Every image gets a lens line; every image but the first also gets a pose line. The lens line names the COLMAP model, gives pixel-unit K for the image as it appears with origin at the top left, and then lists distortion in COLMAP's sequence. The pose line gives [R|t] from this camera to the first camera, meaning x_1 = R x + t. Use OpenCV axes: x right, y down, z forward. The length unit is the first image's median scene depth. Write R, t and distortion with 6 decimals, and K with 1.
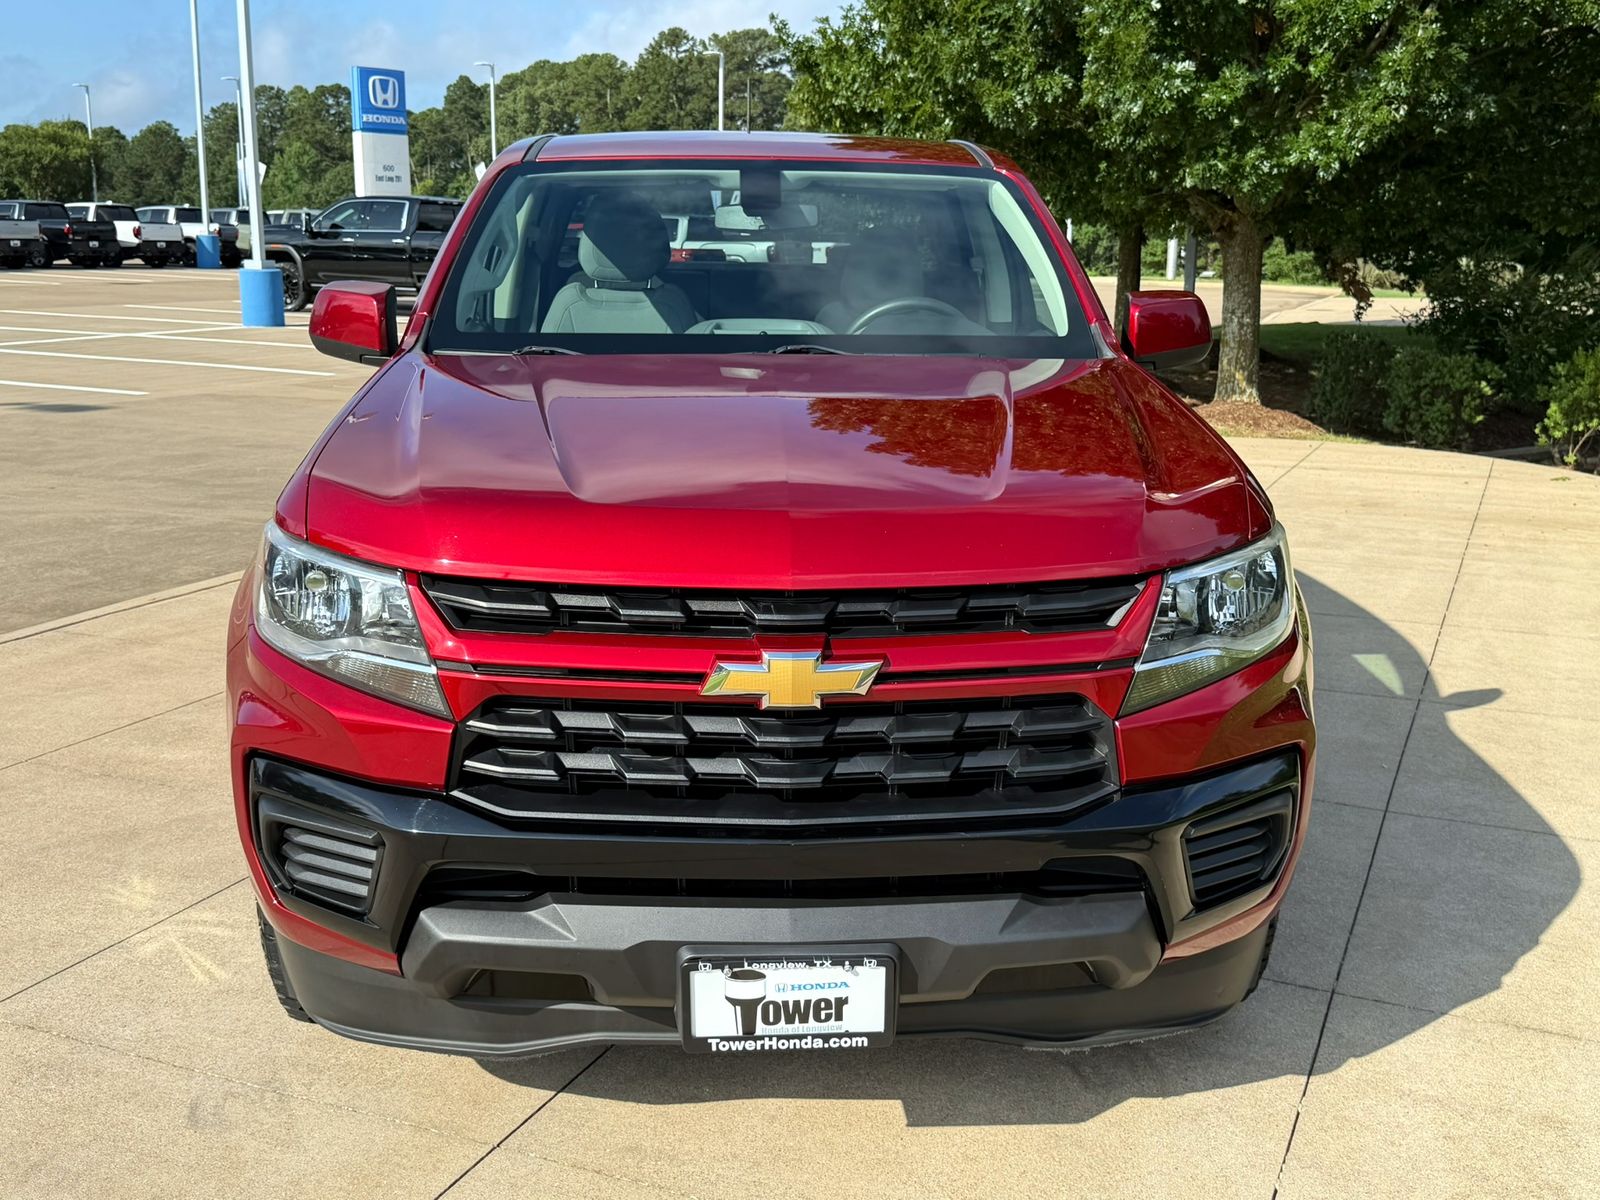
lens RADIAL K [[1664.4, 0, 800.0], [0, 1664.4, 600.0], [0, 0, 1]] dist [0.134966, -0.270051]
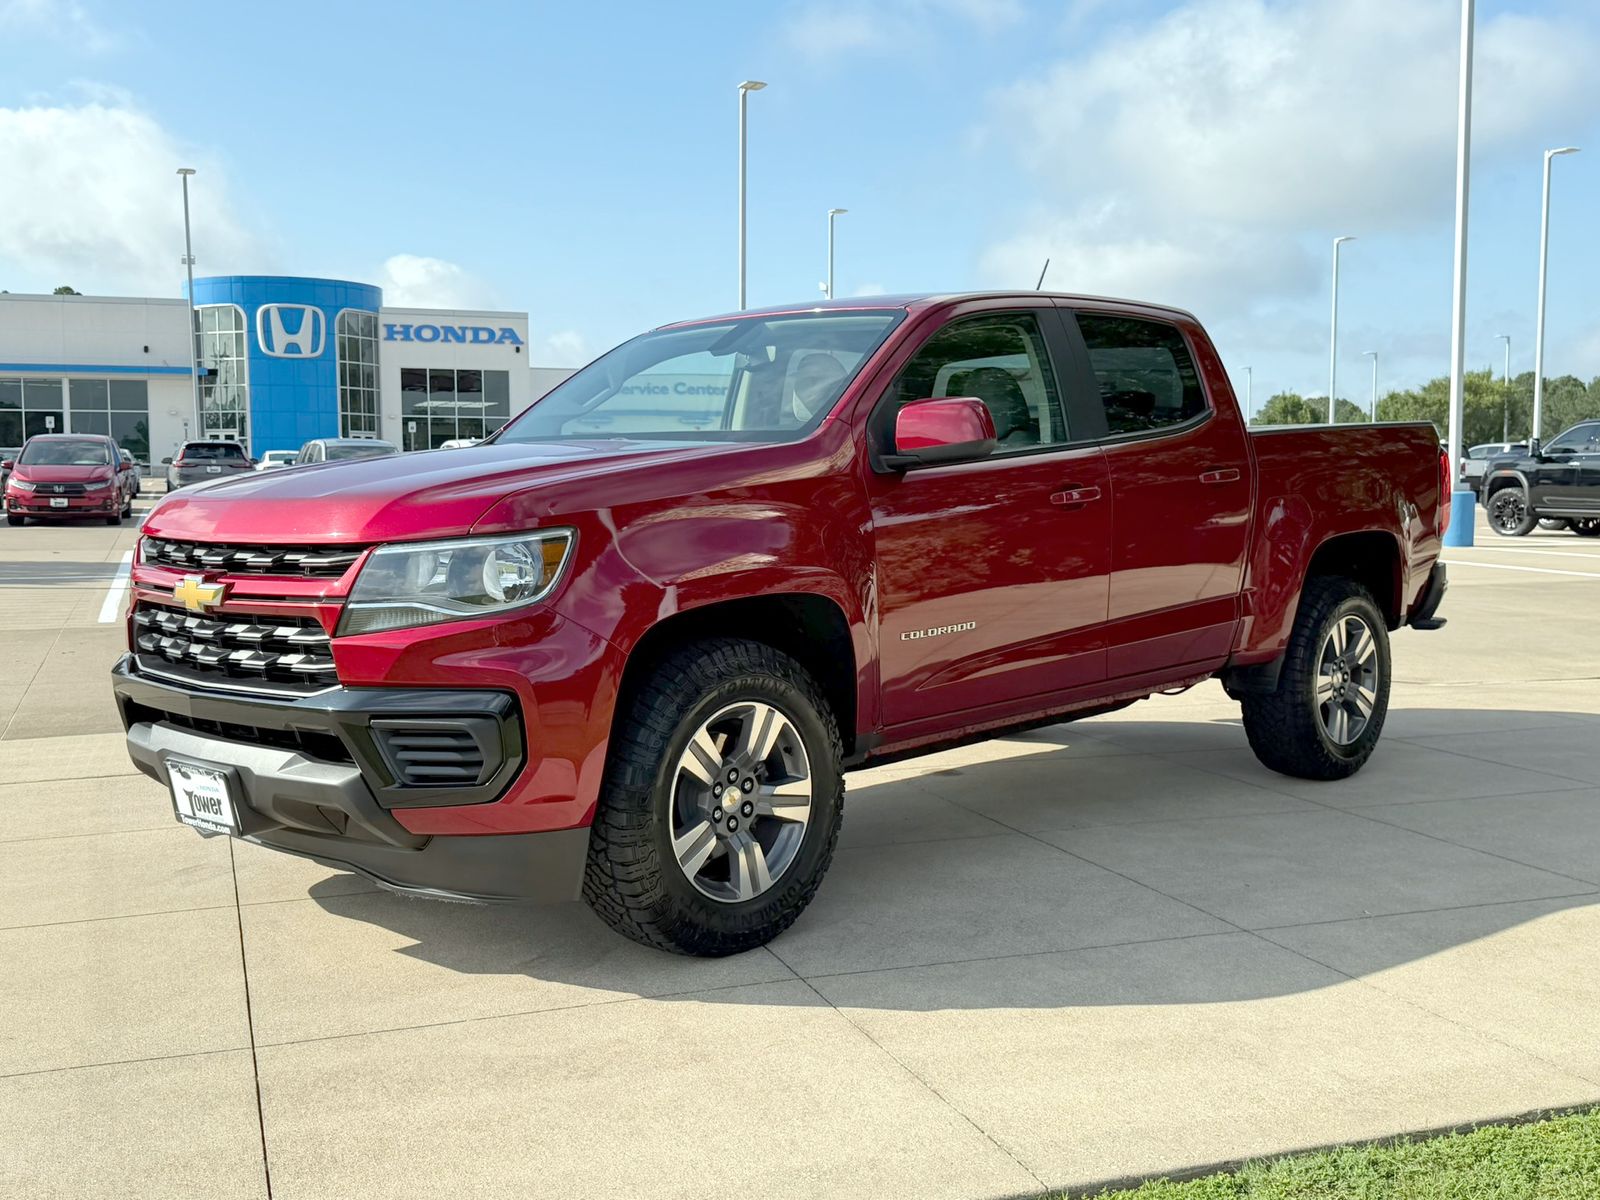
lens RADIAL K [[1664.4, 0, 800.0], [0, 1664.4, 600.0], [0, 0, 1]] dist [0.134966, -0.270051]
pose [[0.692288, 0.041817, -0.720408, 0.883162], [-0.144053, 0.986234, -0.081183, 0.056004], [0.707097, 0.159979, 0.688782, 0.137962]]
